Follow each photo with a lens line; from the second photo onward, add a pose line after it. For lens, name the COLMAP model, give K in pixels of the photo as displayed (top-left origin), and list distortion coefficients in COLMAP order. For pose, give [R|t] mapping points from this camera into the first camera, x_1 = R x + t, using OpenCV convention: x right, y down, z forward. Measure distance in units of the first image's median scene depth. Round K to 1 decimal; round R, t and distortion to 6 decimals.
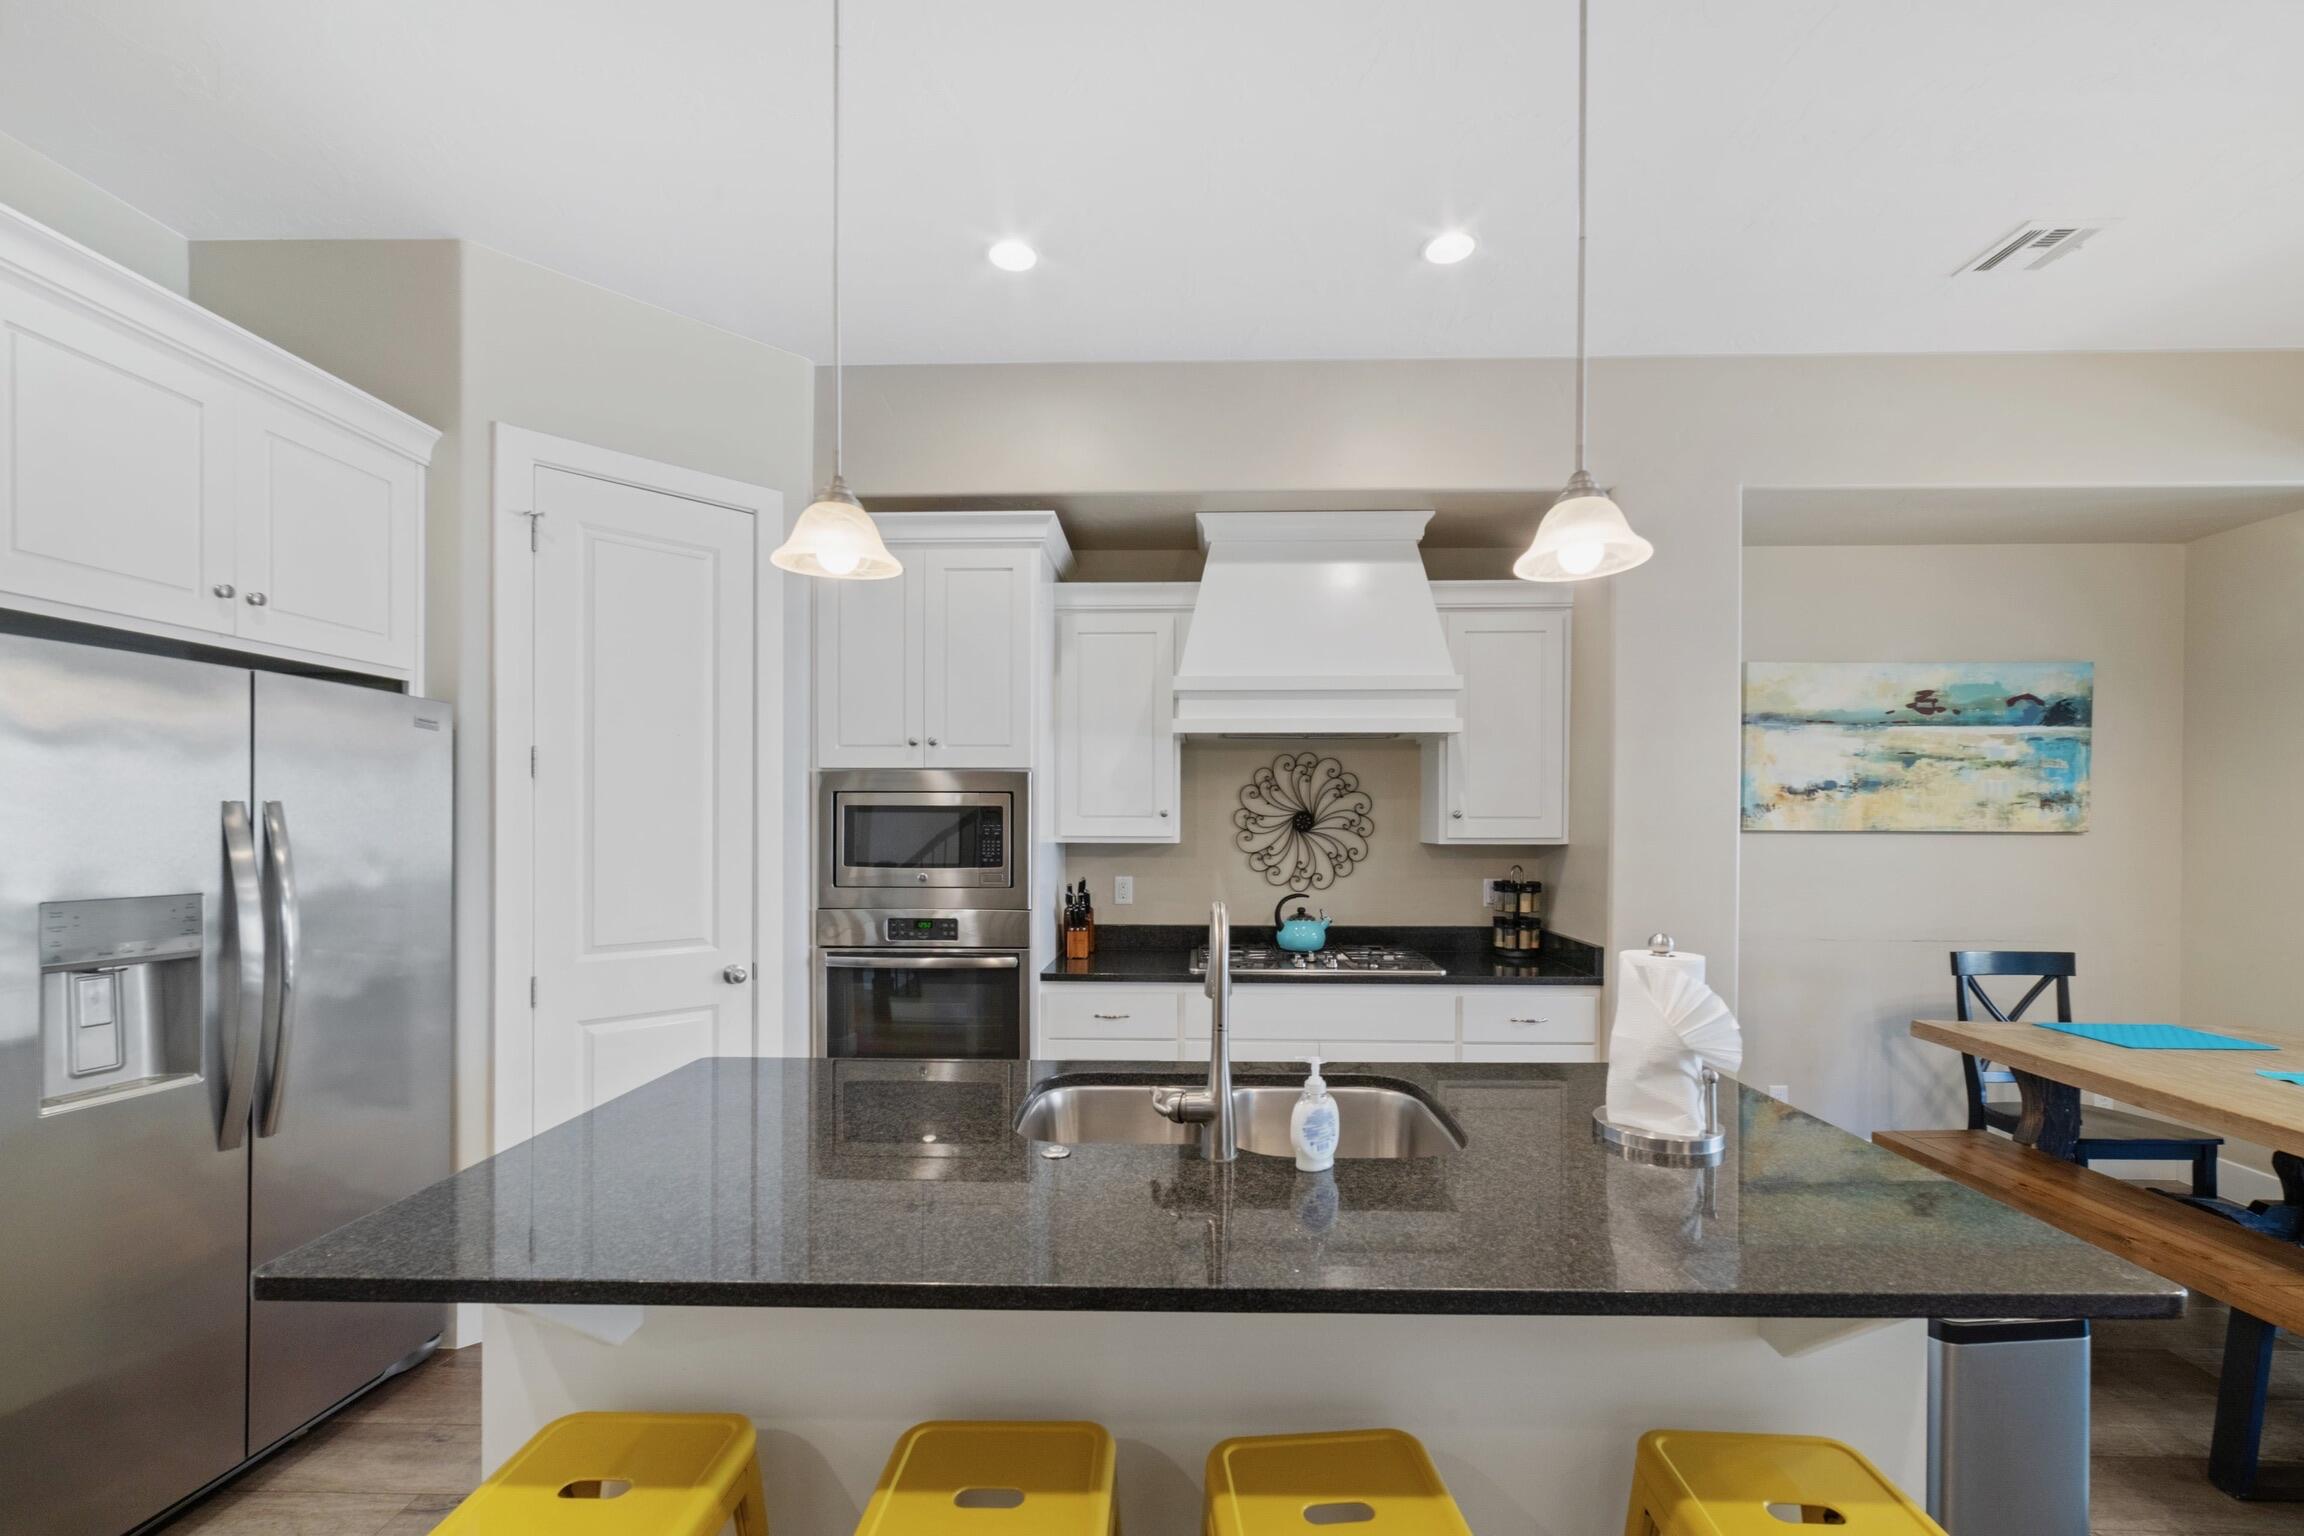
lens RADIAL K [[902.9, 0, 1173.3], [0, 902.9, 838.7], [0, 0, 1]] dist [-0.002784, 0.000849]
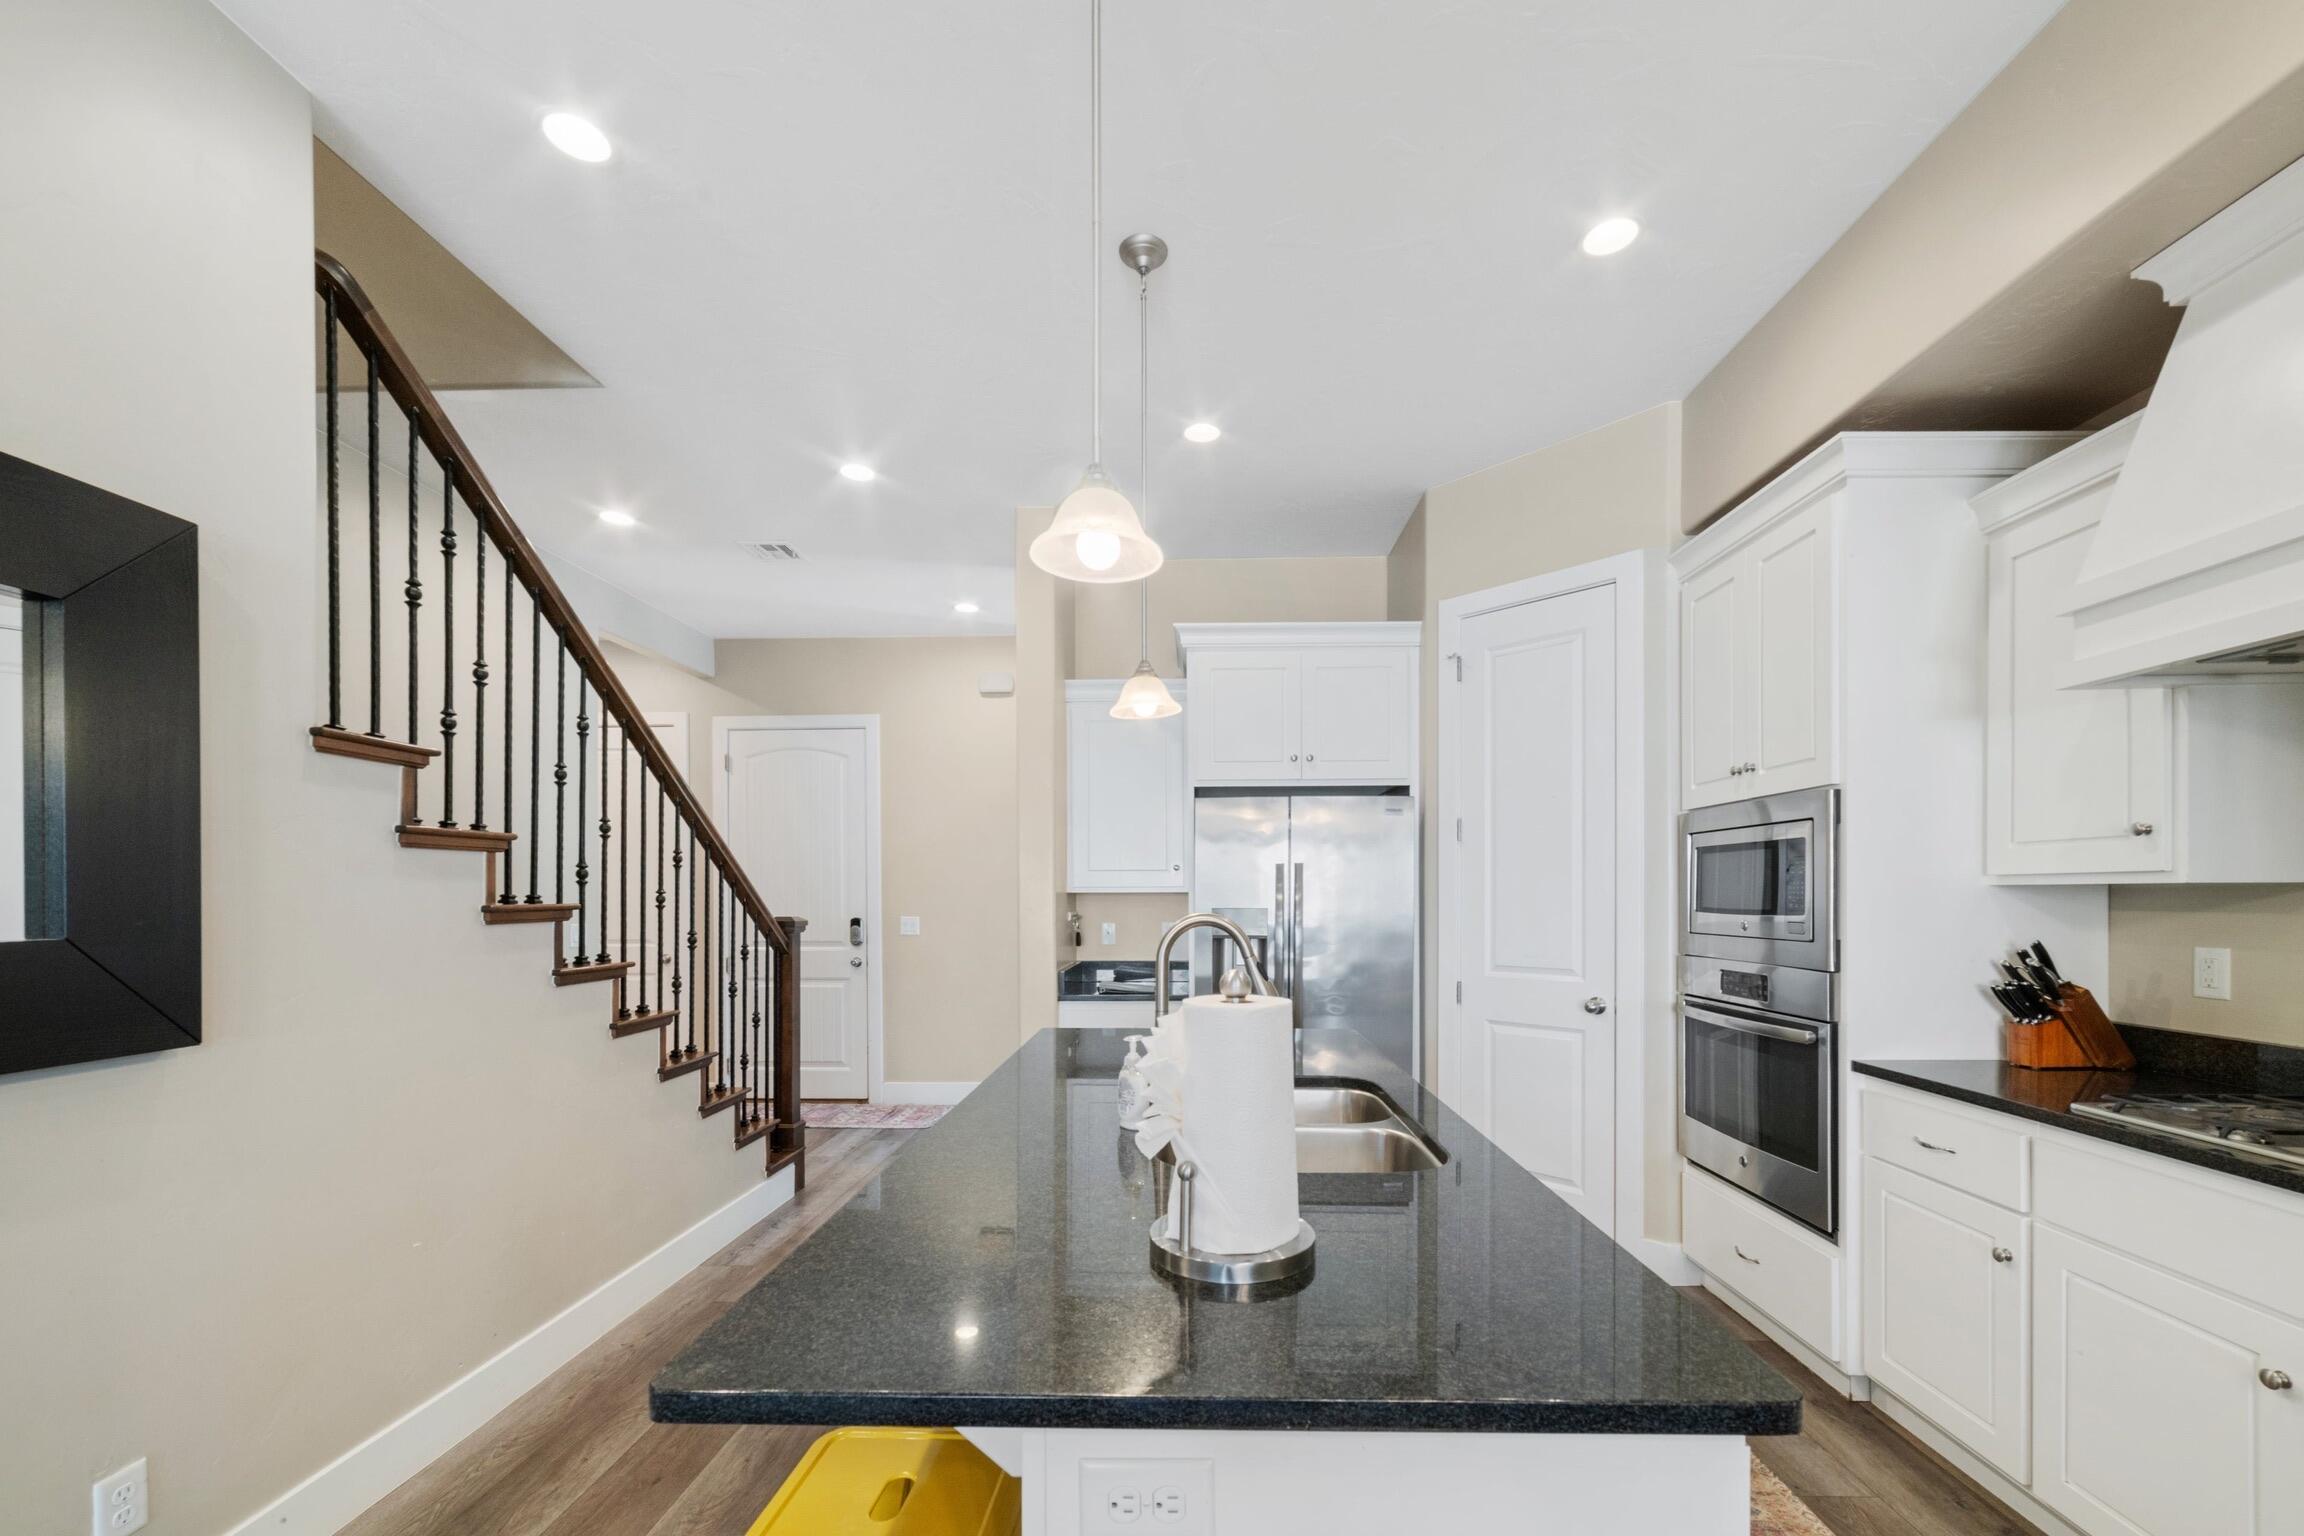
lens RADIAL K [[902.9, 0, 1185.8], [0, 902.9, 898.6], [0, 0, 1]] dist [-0.002784, 0.000849]
pose [[0.027832, 0.002226, -0.999610, 0.524409], [-0.006543, 0.999977, 0.002045, 0.017214], [0.999591, 0.006483, 0.027846, 0.399735]]
